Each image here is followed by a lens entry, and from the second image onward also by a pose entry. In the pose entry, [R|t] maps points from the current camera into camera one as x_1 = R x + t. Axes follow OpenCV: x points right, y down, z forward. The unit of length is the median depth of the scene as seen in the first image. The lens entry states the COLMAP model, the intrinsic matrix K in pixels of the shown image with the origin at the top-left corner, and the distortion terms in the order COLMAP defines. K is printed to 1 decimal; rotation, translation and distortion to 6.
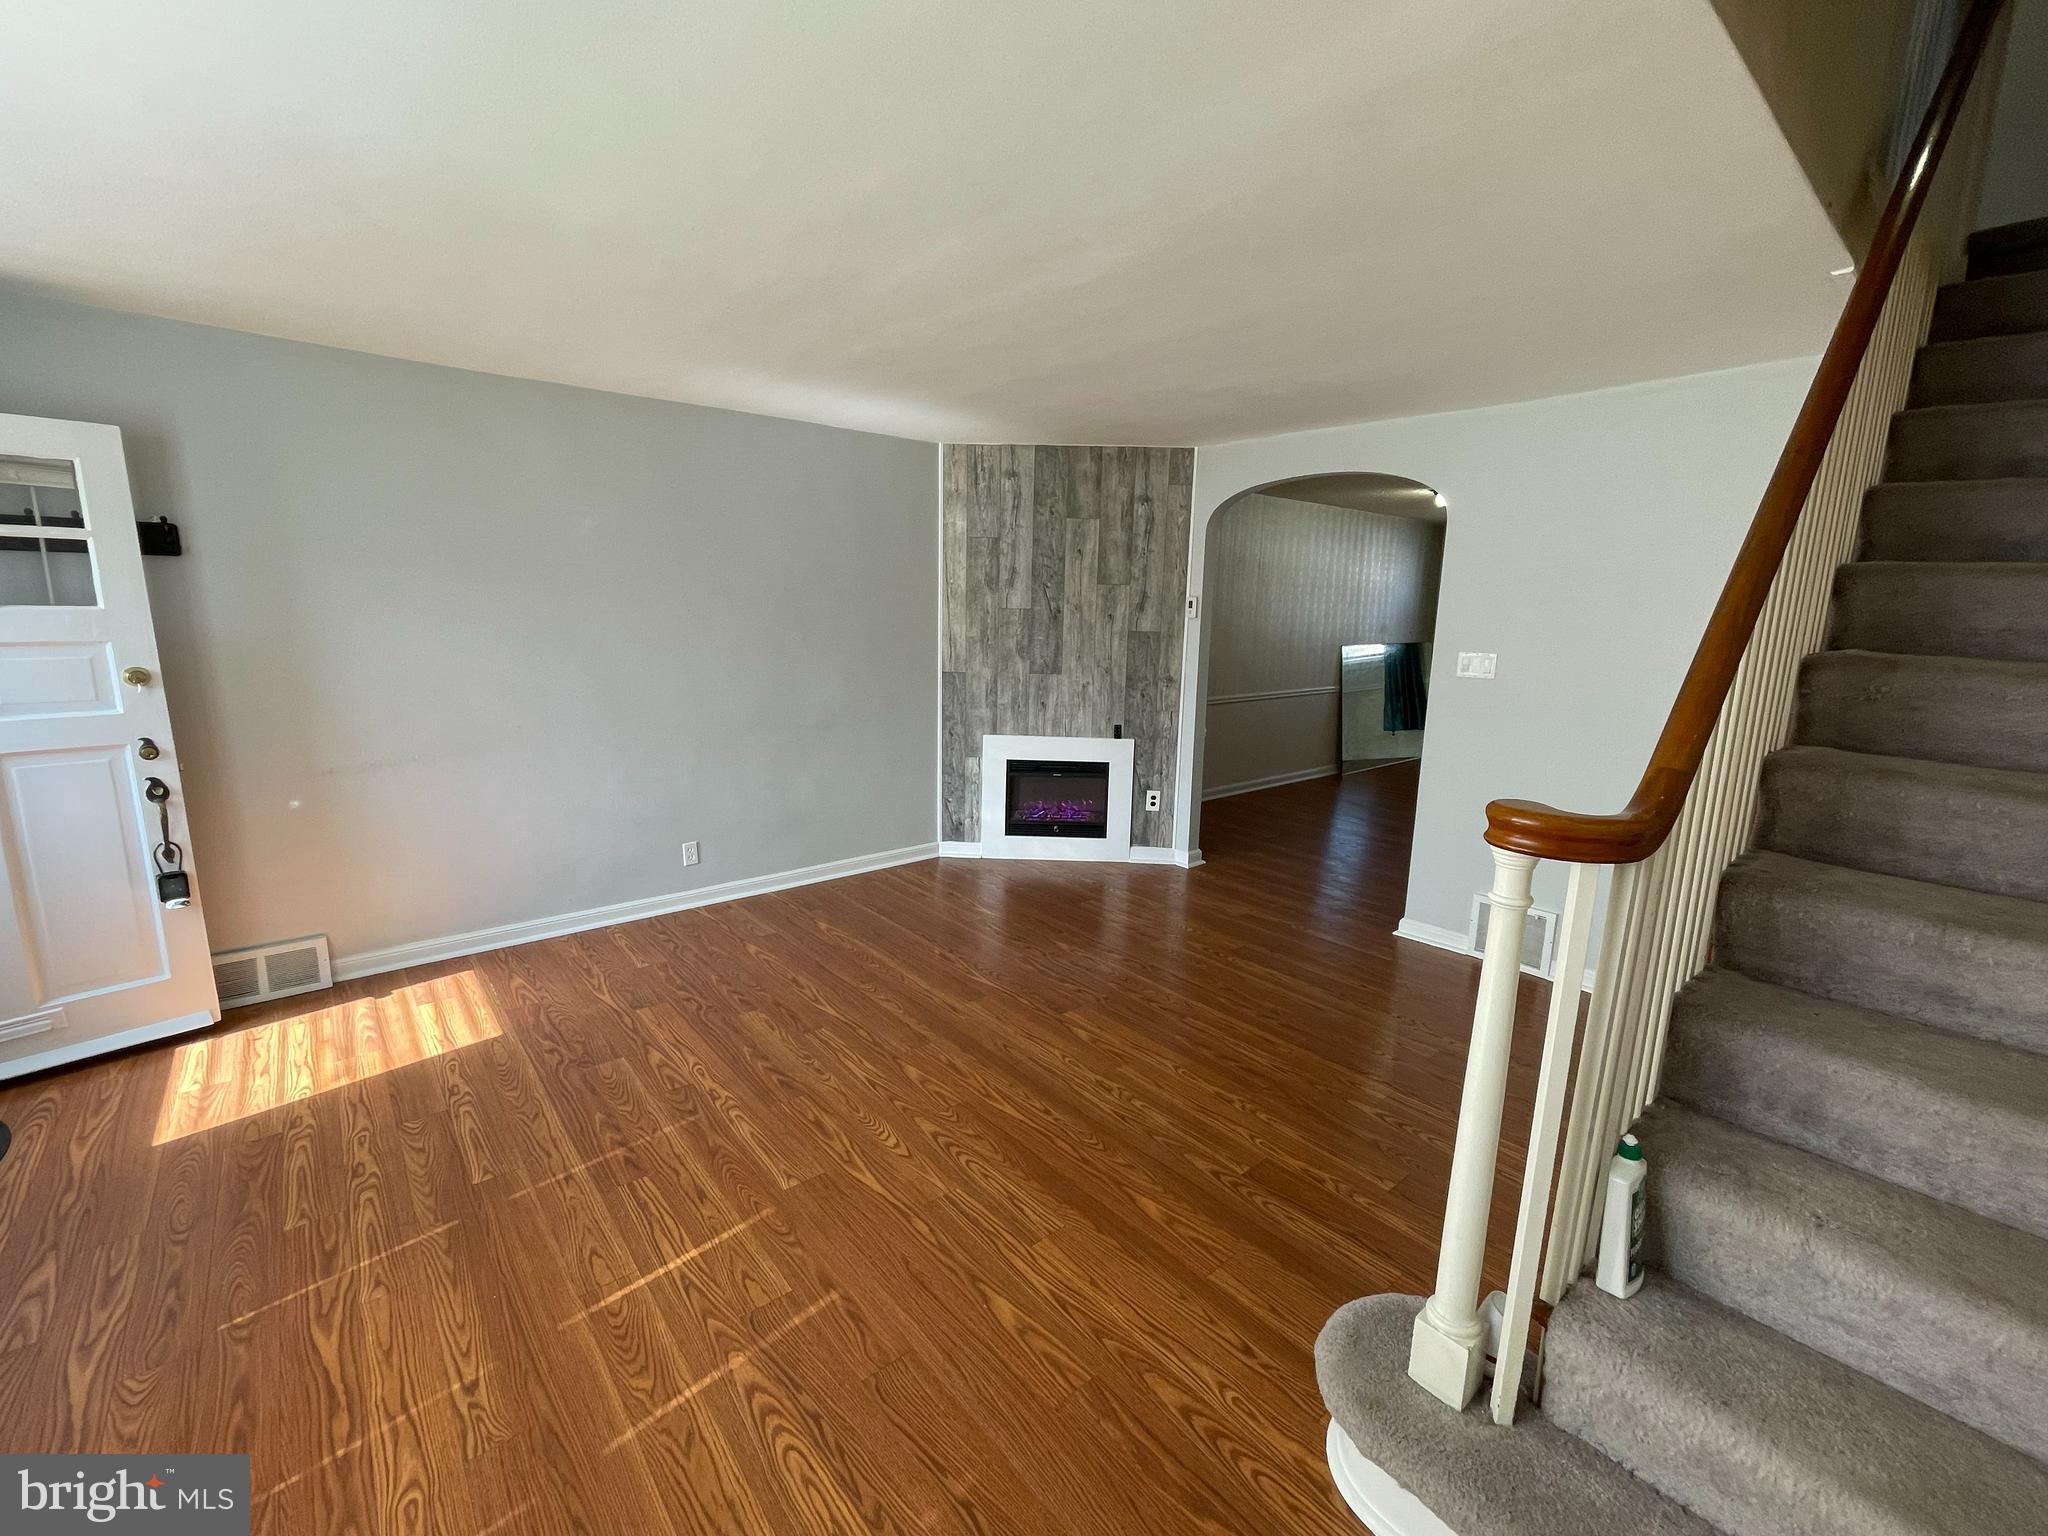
lens RADIAL K [[847.2, 0, 1021.5], [0, 847.2, 768.4], [0, 0, 1]] dist [-0.003579, -0.000372]
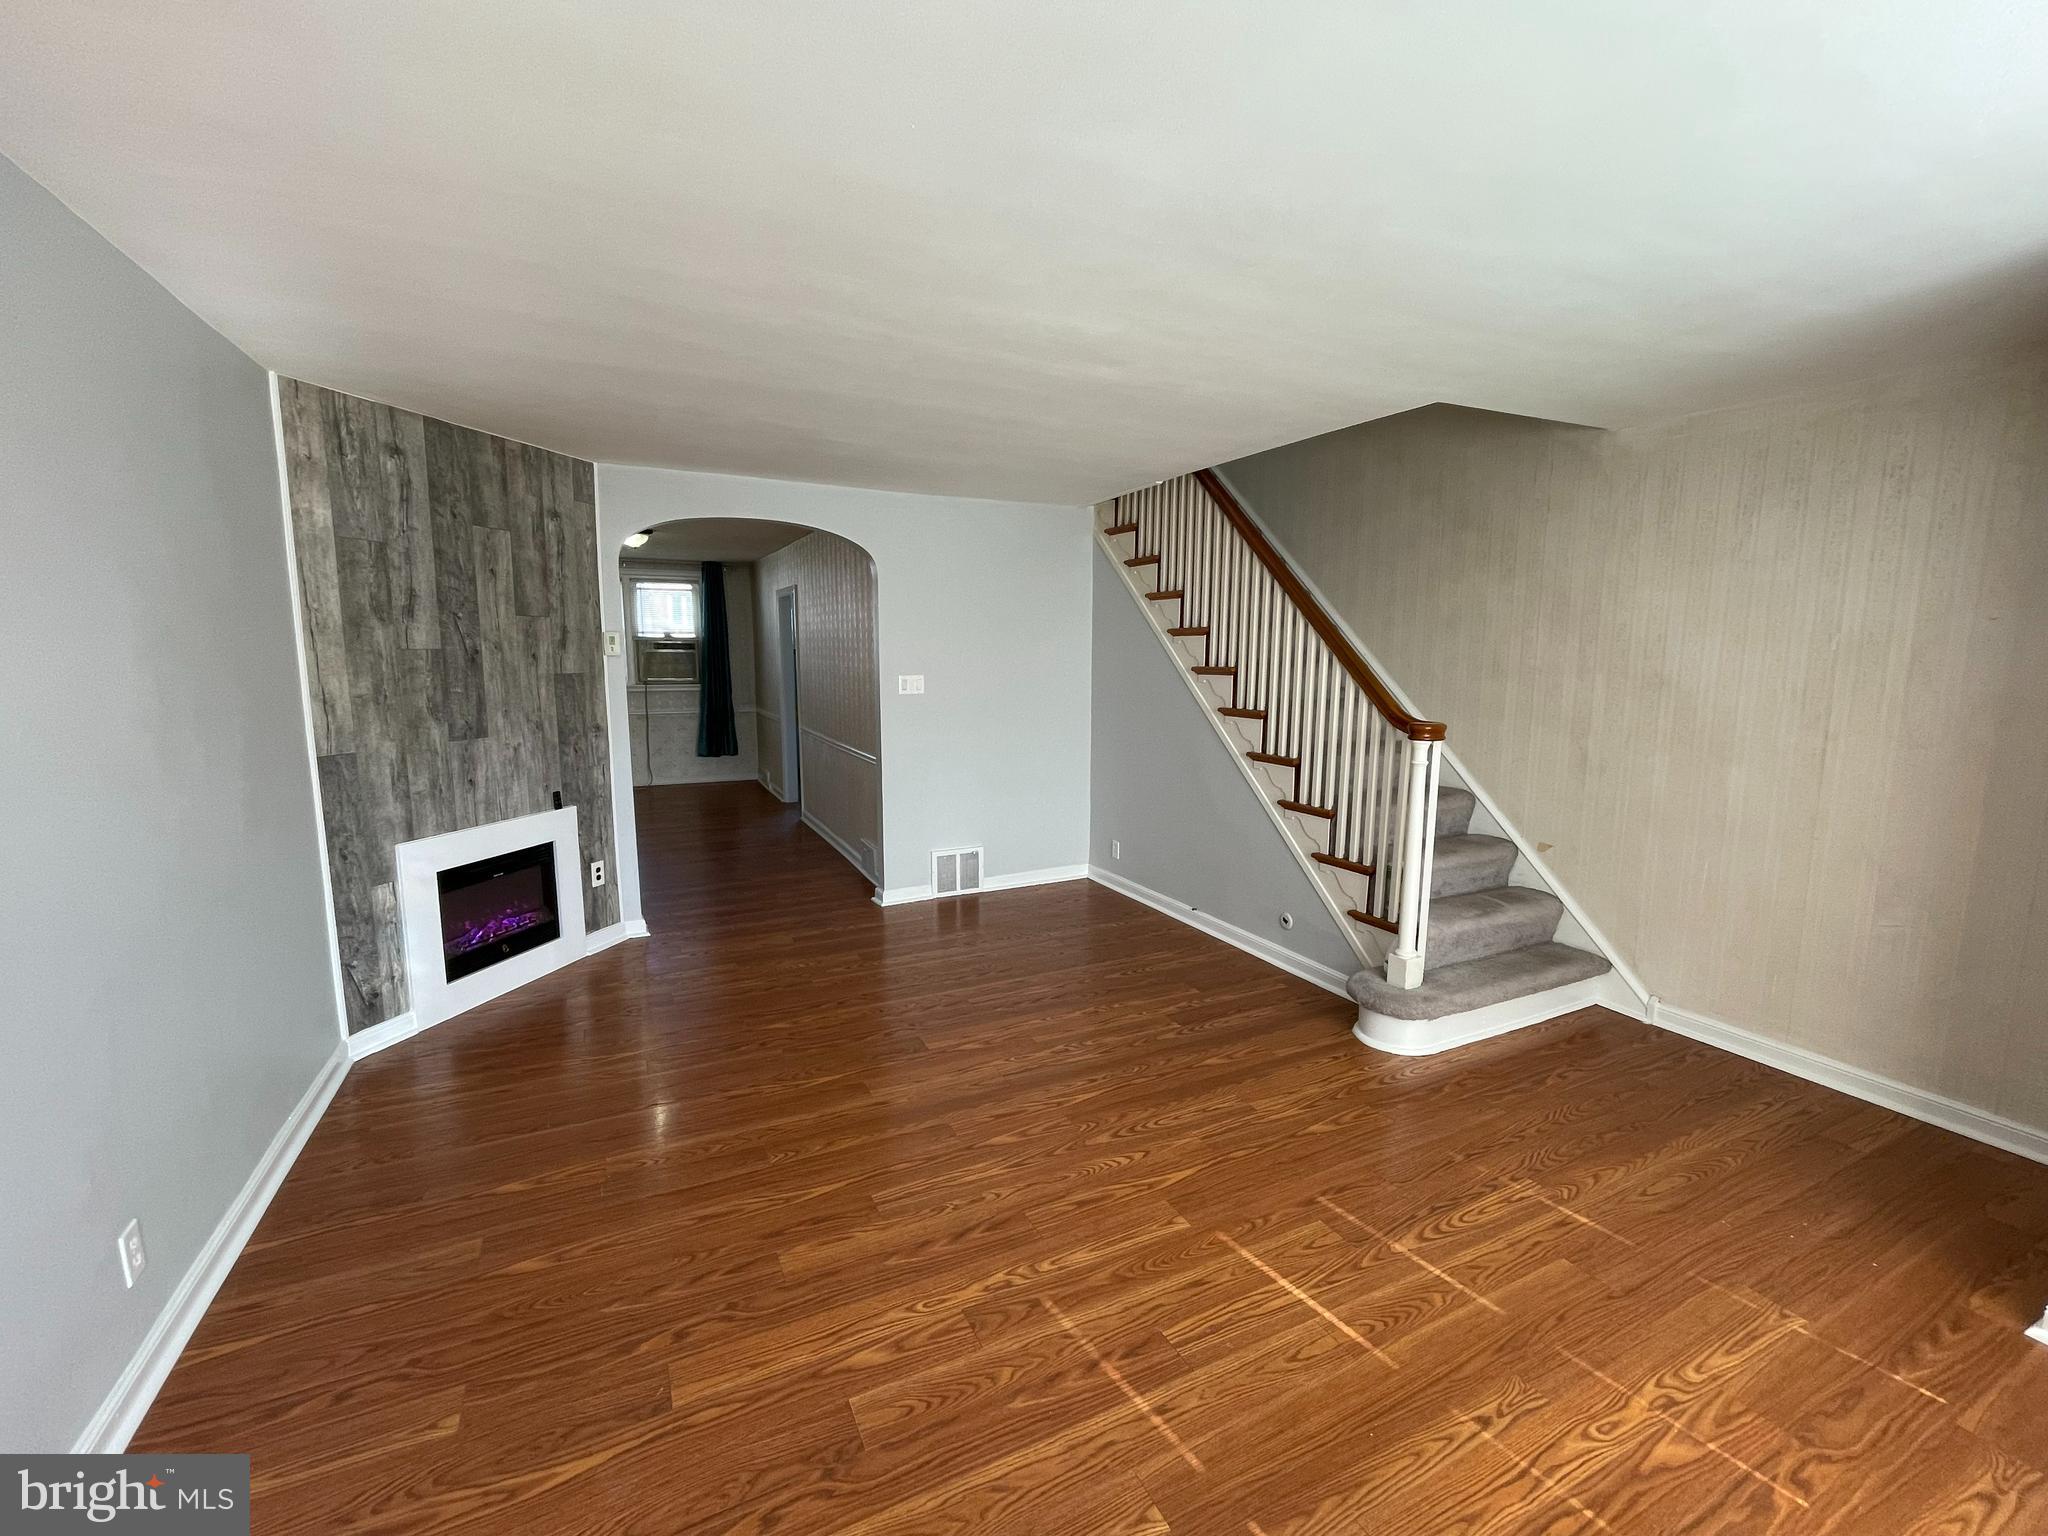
lens RADIAL K [[847.2, 0, 1018.4], [0, 847.2, 764.3], [0, 0, 1]] dist [-0.003579, -0.000372]
pose [[0.254239, -0.149902, 0.955454, -0.563740], [0.184316, 0.977319, 0.104287, -0.084321], [-0.949416, 0.149592, 0.276102, 0.388176]]
